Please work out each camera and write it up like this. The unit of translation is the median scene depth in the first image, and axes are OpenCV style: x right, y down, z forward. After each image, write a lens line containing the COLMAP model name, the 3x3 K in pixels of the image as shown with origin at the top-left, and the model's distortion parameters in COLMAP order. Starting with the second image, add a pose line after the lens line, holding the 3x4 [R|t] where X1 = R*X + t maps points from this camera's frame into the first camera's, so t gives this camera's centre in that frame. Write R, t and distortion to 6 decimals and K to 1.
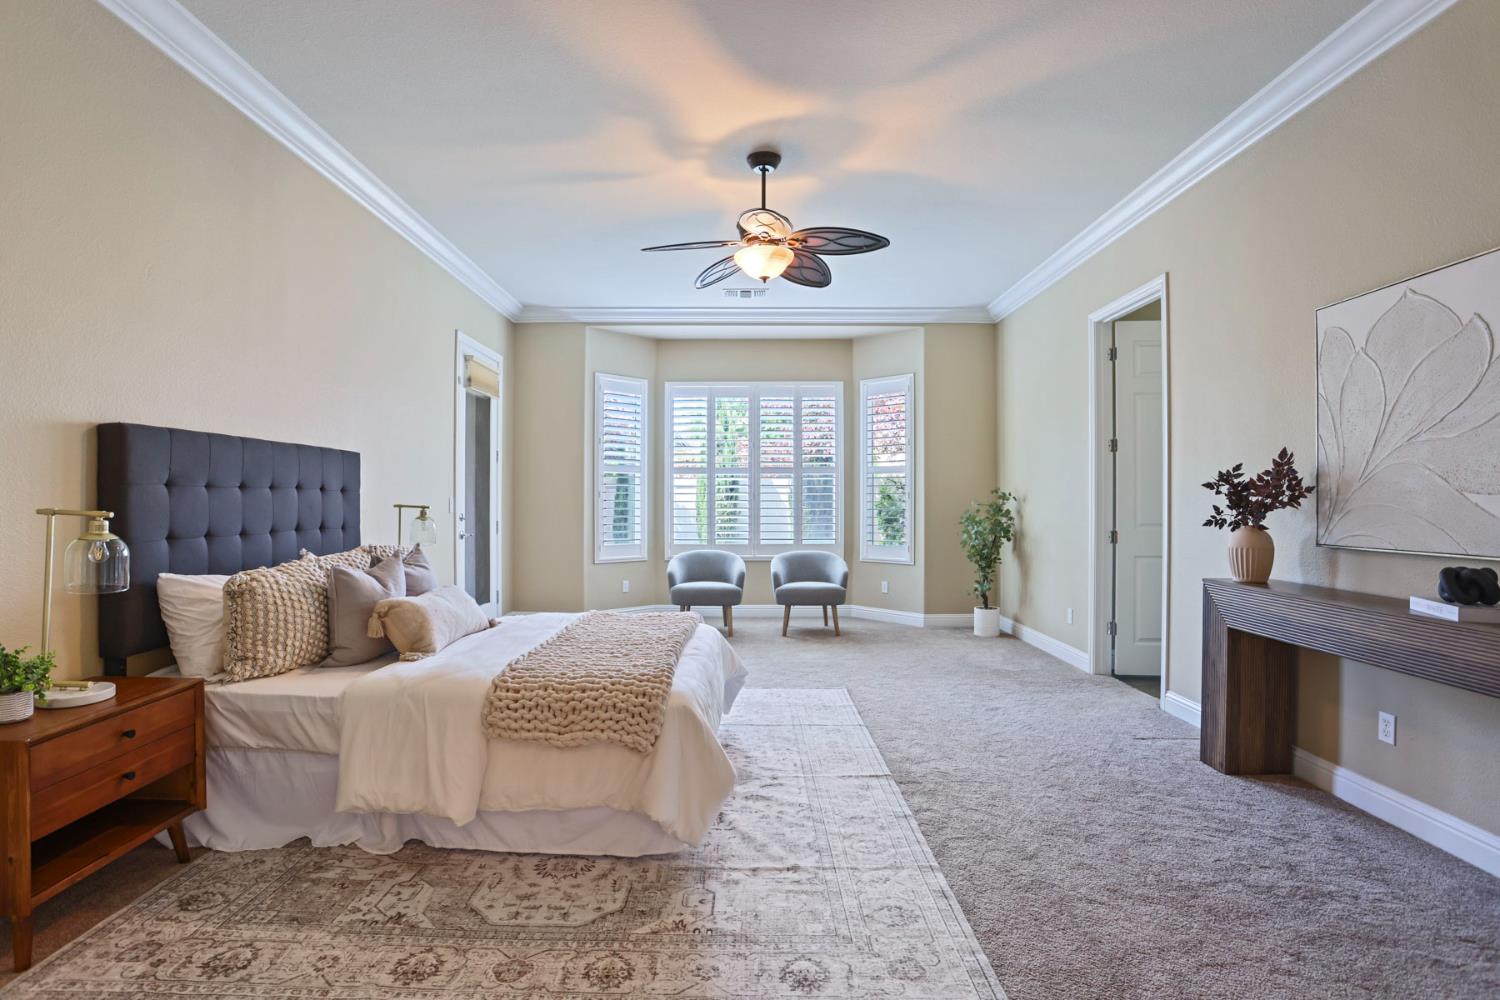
lens RADIAL K [[733.4, 0, 742.6], [0, 733.4, 501.7], [0, 0, 1]] dist [-0.053134, 0.016247]
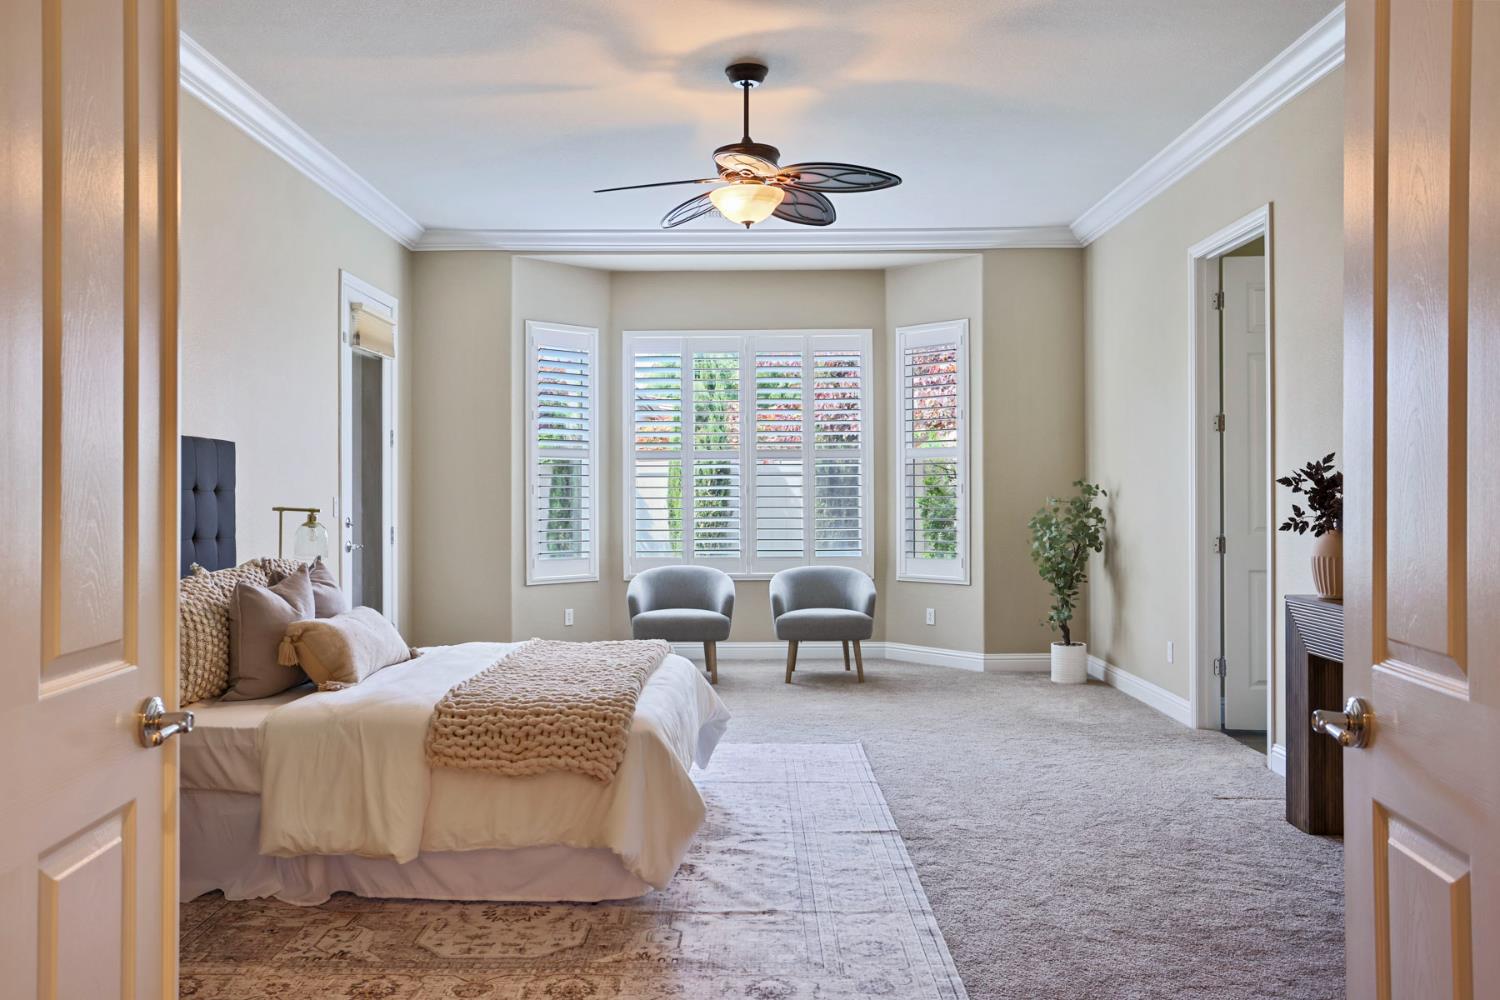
lens RADIAL K [[1177.2, 0, 746.7], [0, 1177.2, 488.8], [0, 0, 1]] dist [0.009160, 0.000015]
pose [[0.999987, -0.005042, 0.000708, 0.031403], [0.005045, 0.999981, -0.003651, -0.011928], [-0.000689, 0.003654, 0.999993, -0.345277]]
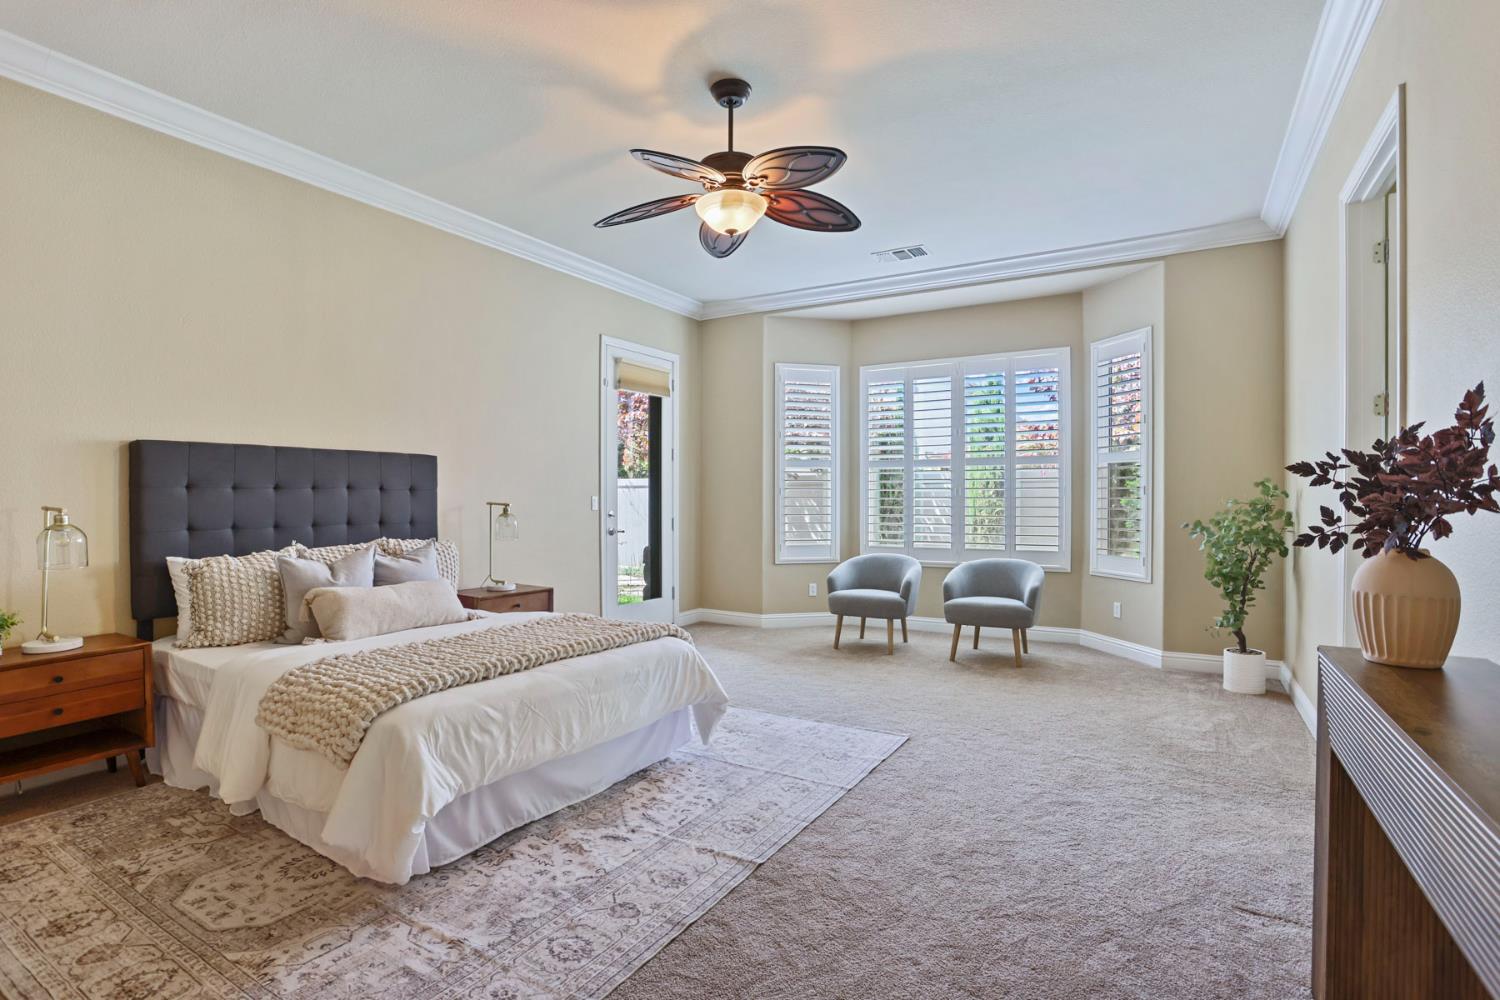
lens RADIAL K [[733.4, 0, 749.8], [0, 733.4, 508.2], [0, 0, 1]] dist [-0.053134, 0.016247]
pose [[0.857400, 0.005436, -0.514622, 0.568125], [0.001474, 0.999914, 0.013017, -0.000919], [0.514648, -0.011920, 0.857319, 0.348874]]
